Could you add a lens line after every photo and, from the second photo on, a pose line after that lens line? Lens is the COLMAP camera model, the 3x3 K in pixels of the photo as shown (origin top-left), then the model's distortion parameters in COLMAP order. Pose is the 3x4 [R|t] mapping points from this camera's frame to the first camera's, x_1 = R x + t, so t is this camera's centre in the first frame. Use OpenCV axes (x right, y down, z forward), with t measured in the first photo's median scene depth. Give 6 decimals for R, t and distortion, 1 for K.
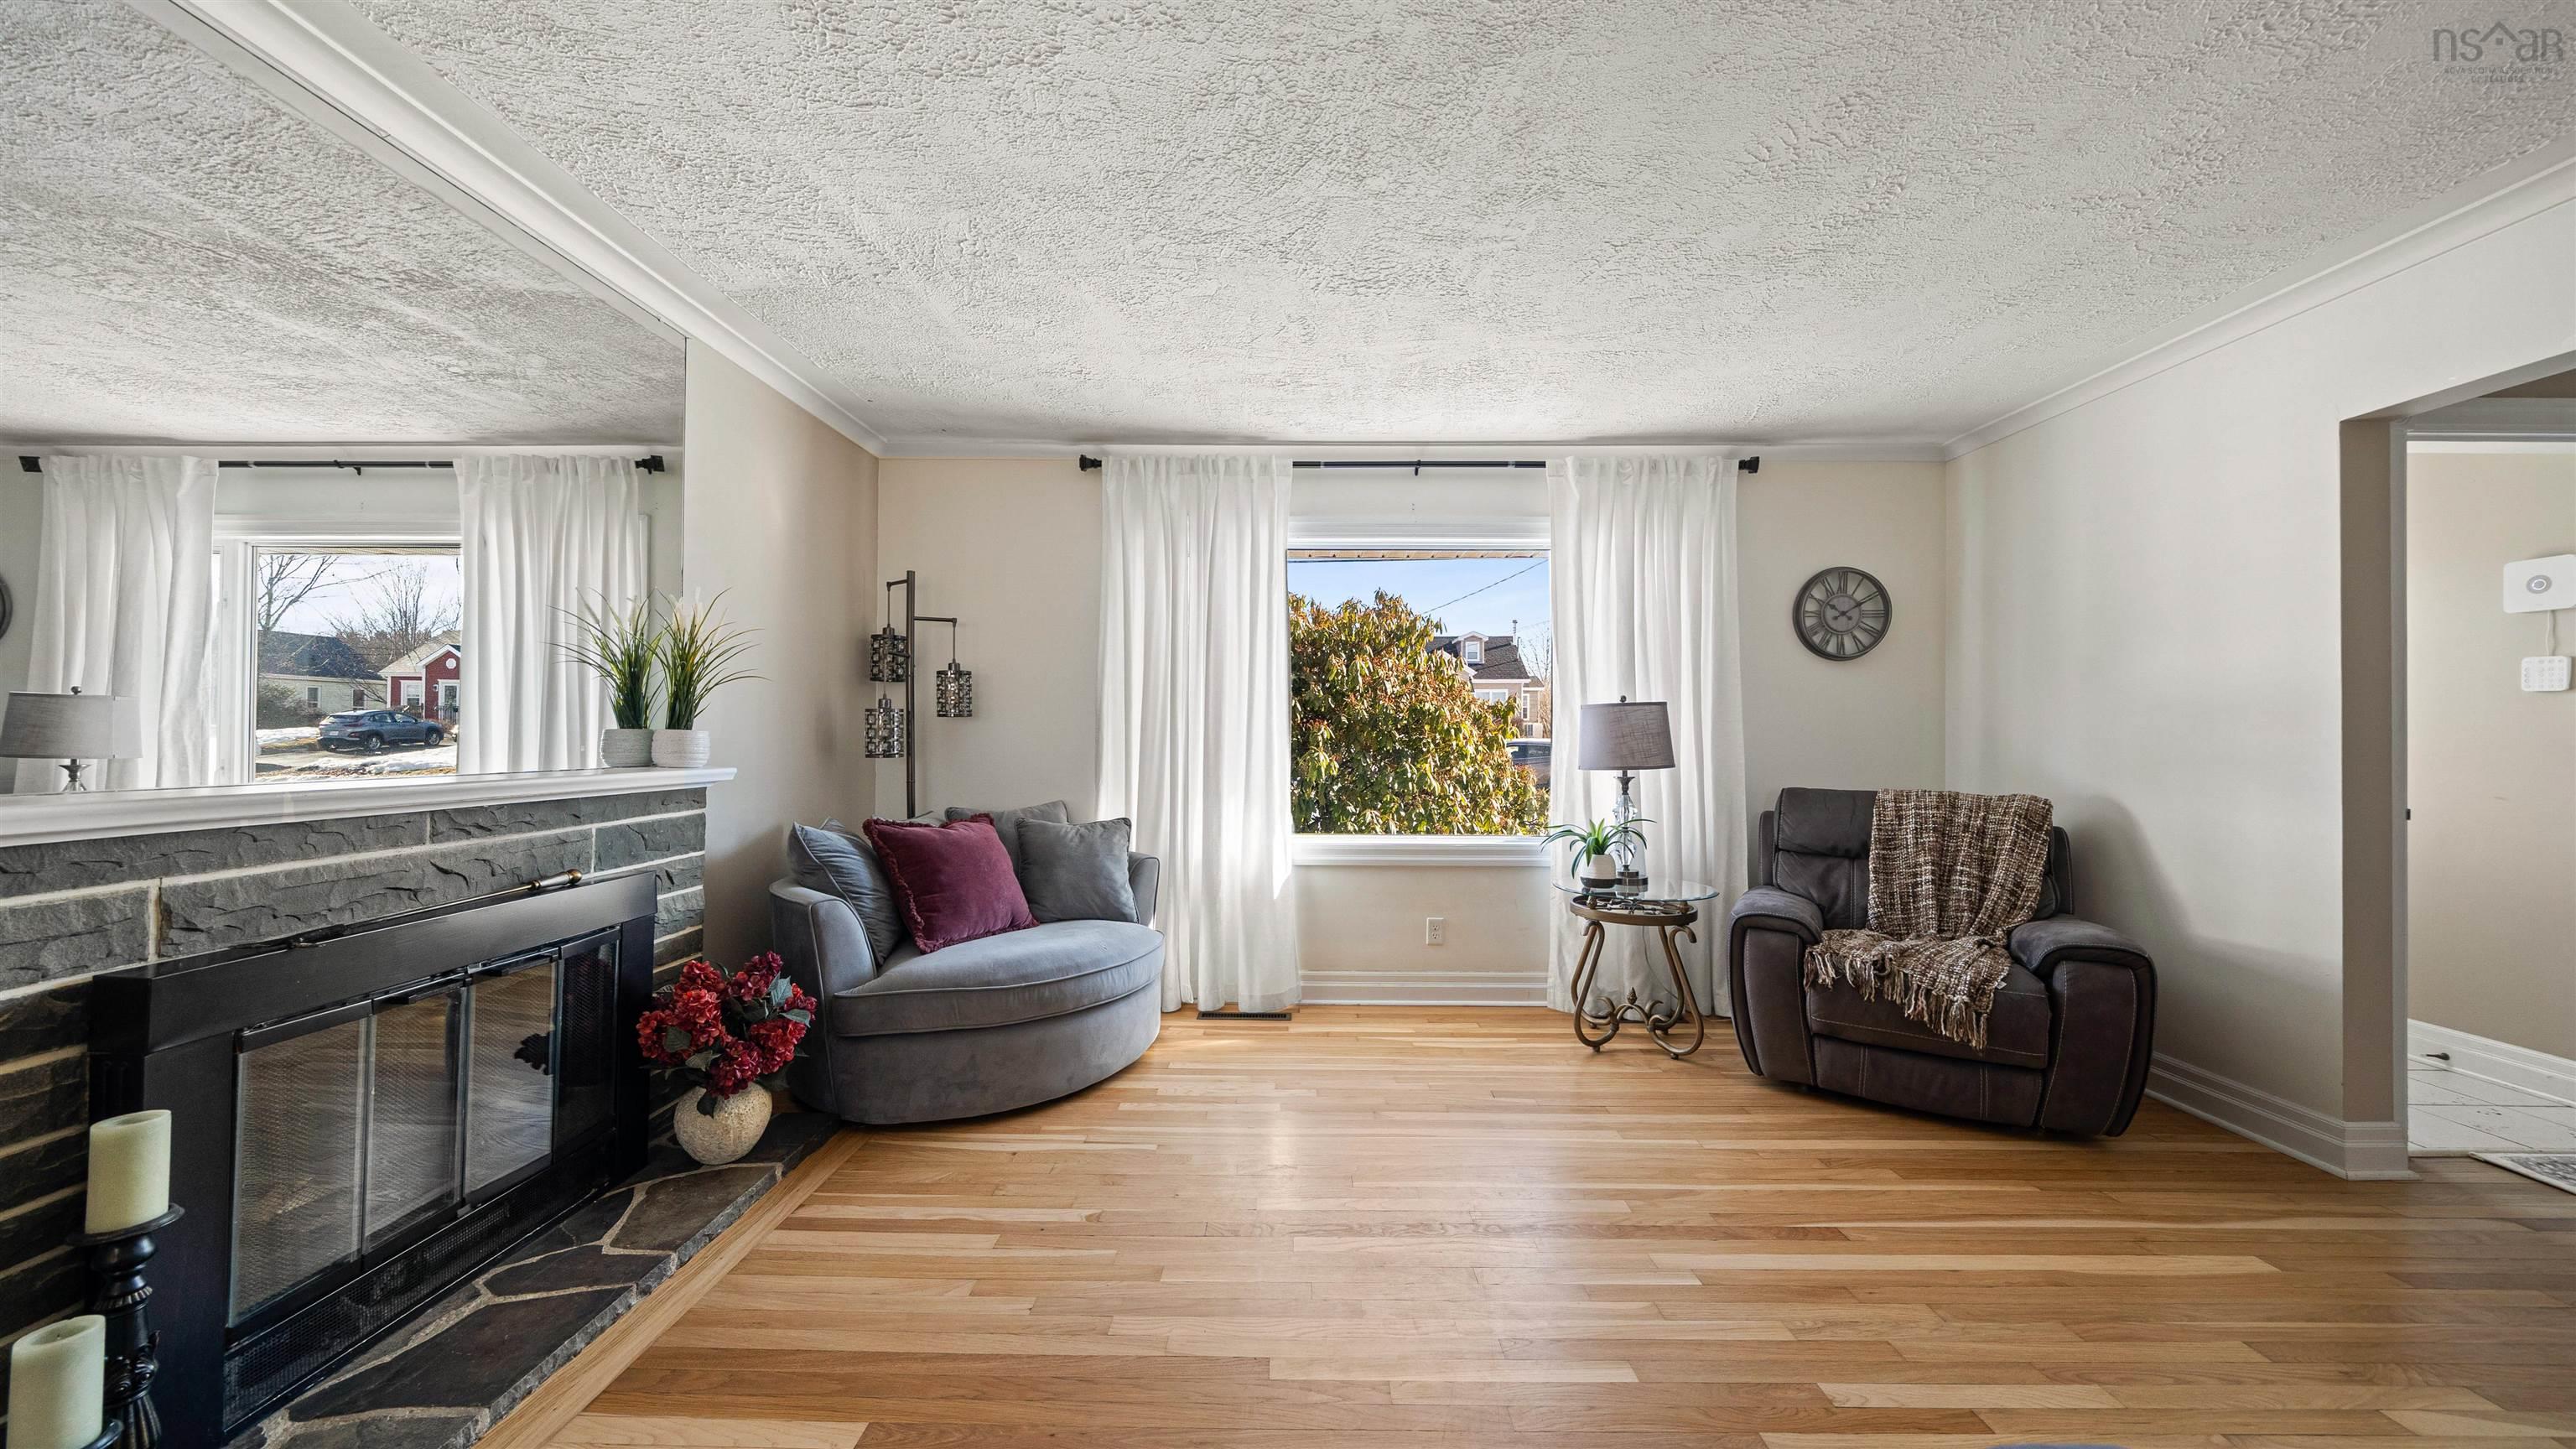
lens RADIAL K [[889.6, 0, 1280.8], [0, 889.6, 727.2], [0, 0, 1]] dist [-0.002256, -0.000155]
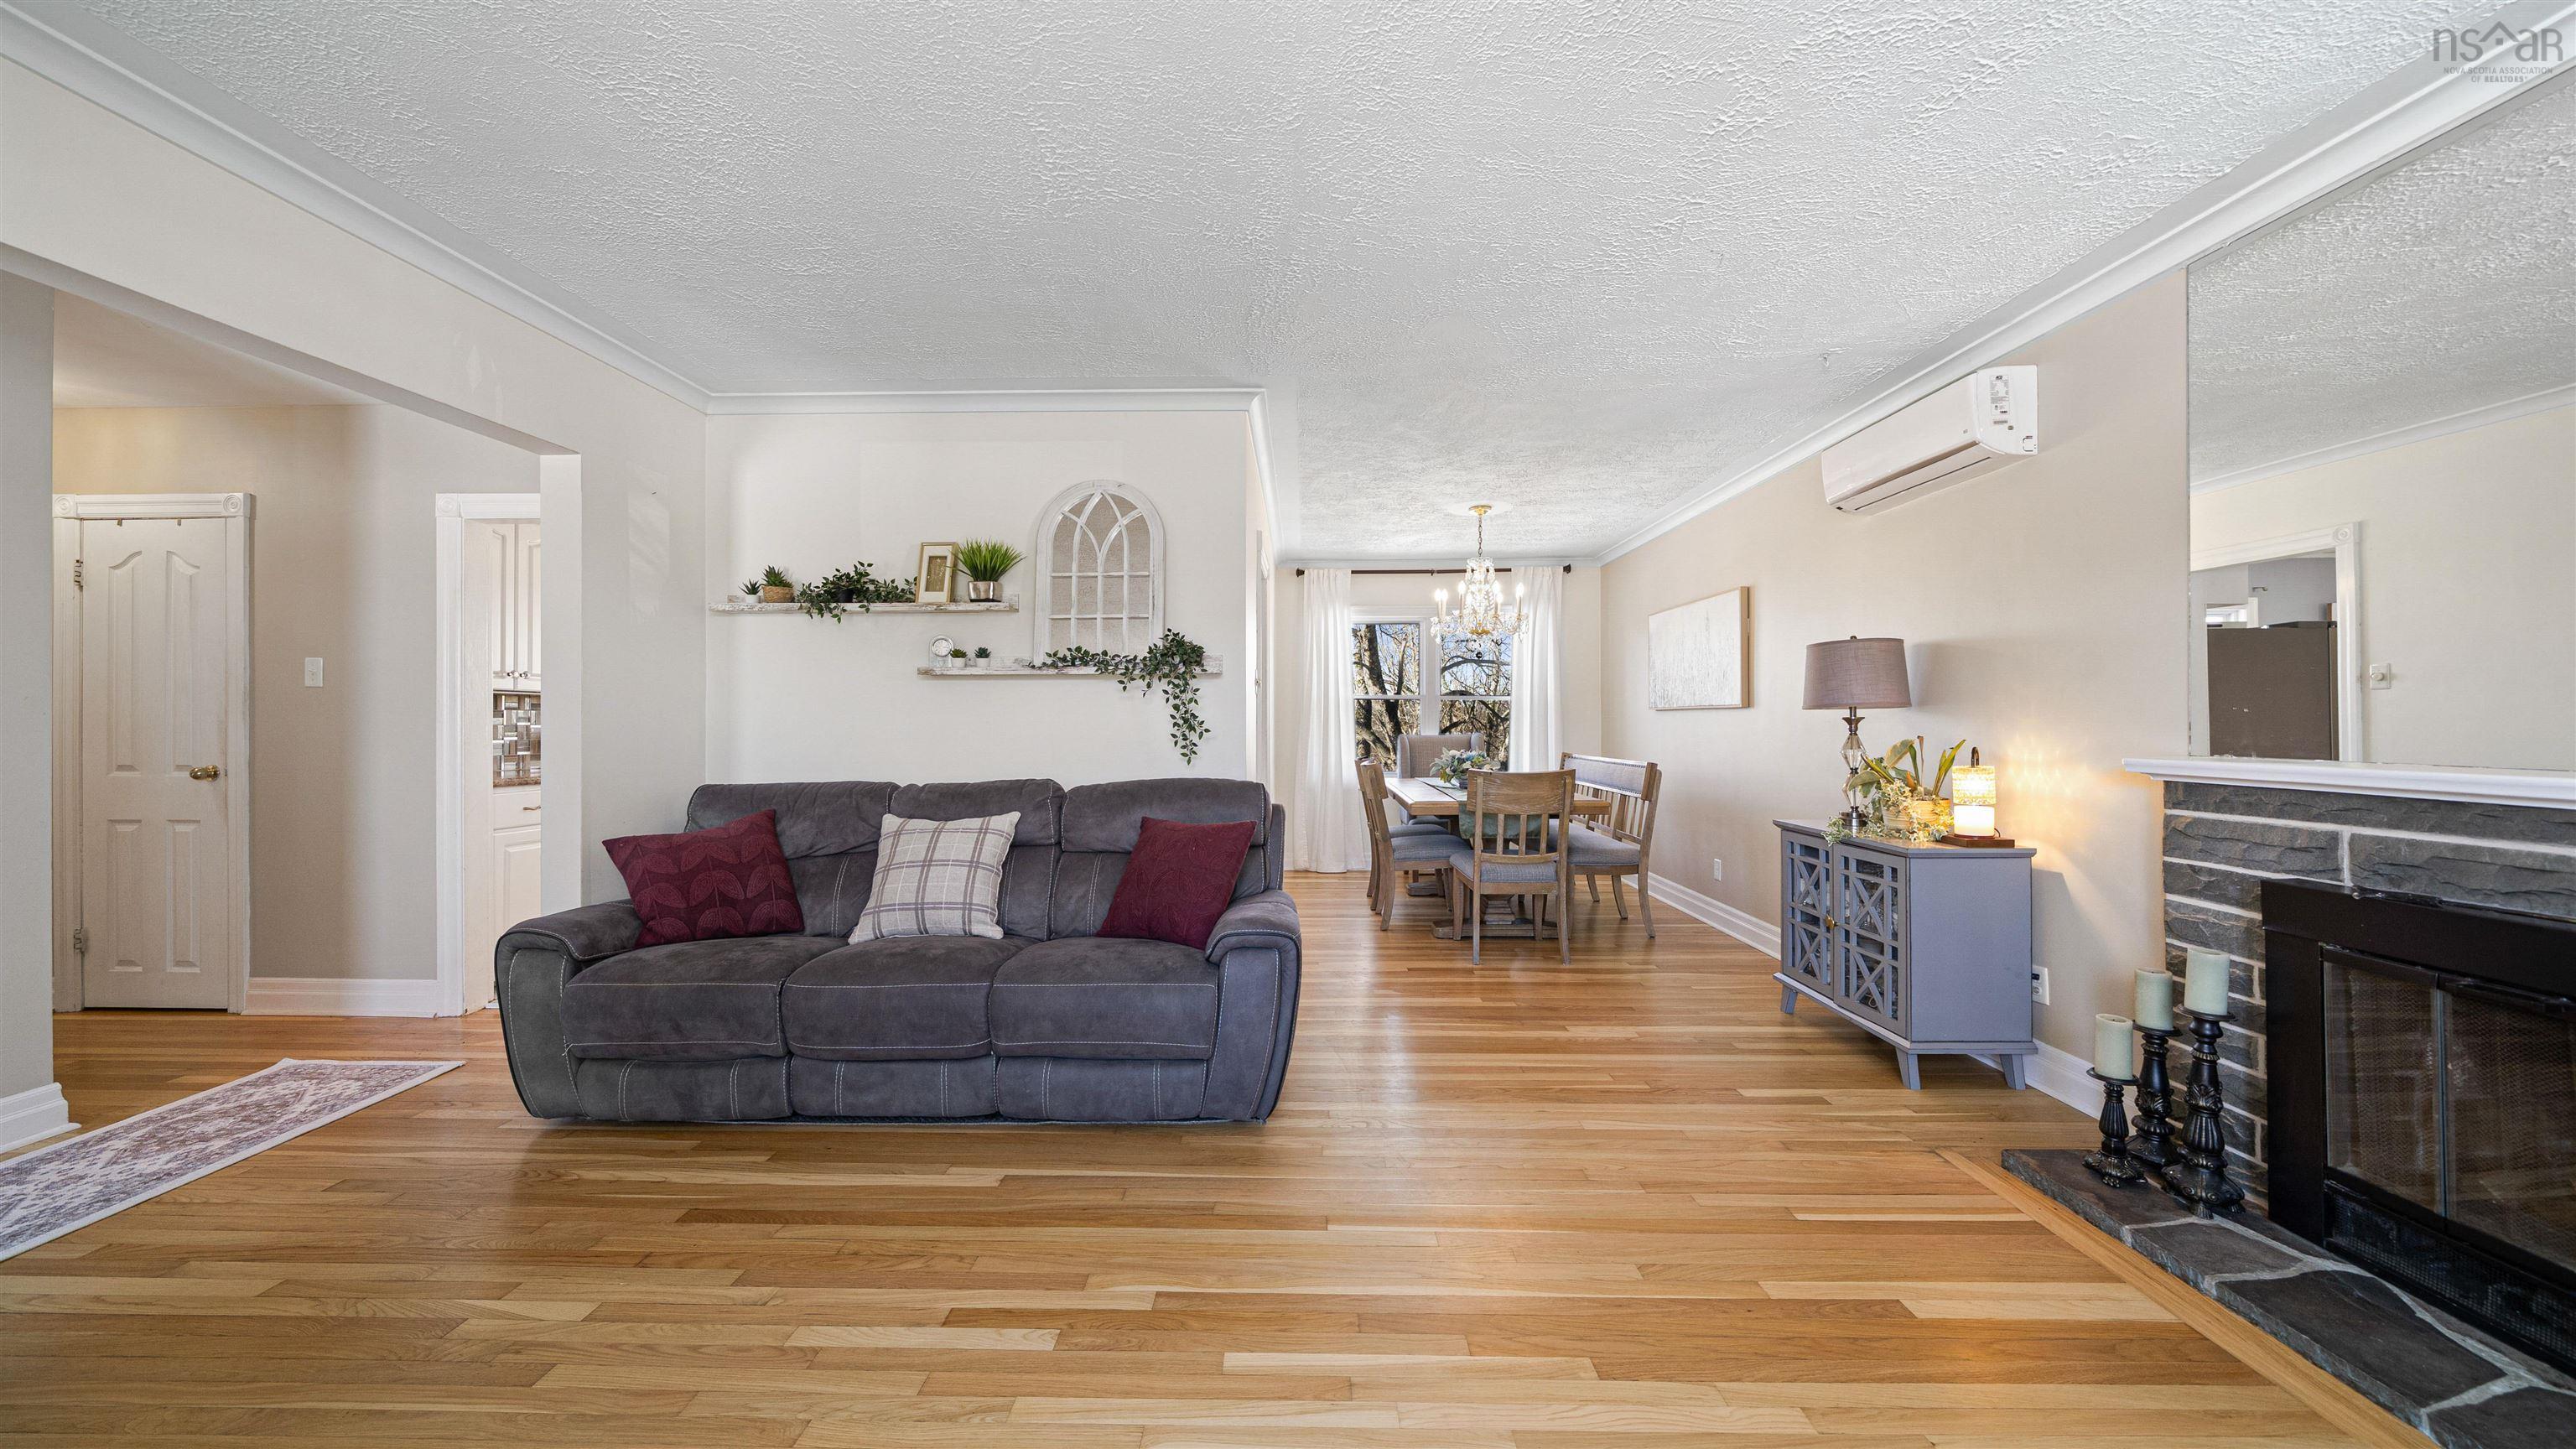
lens RADIAL K [[883.8, 0, 1283.4], [0, 883.8, 721.2], [0, 0, 1]] dist [-0.012254, 0.001688]
pose [[-0.999939, -0.001273, 0.011008, 0.163033], [-0.001394, 0.999939, -0.010999, 0.010425], [-0.010993, -0.011014, -0.999879, 1.009567]]
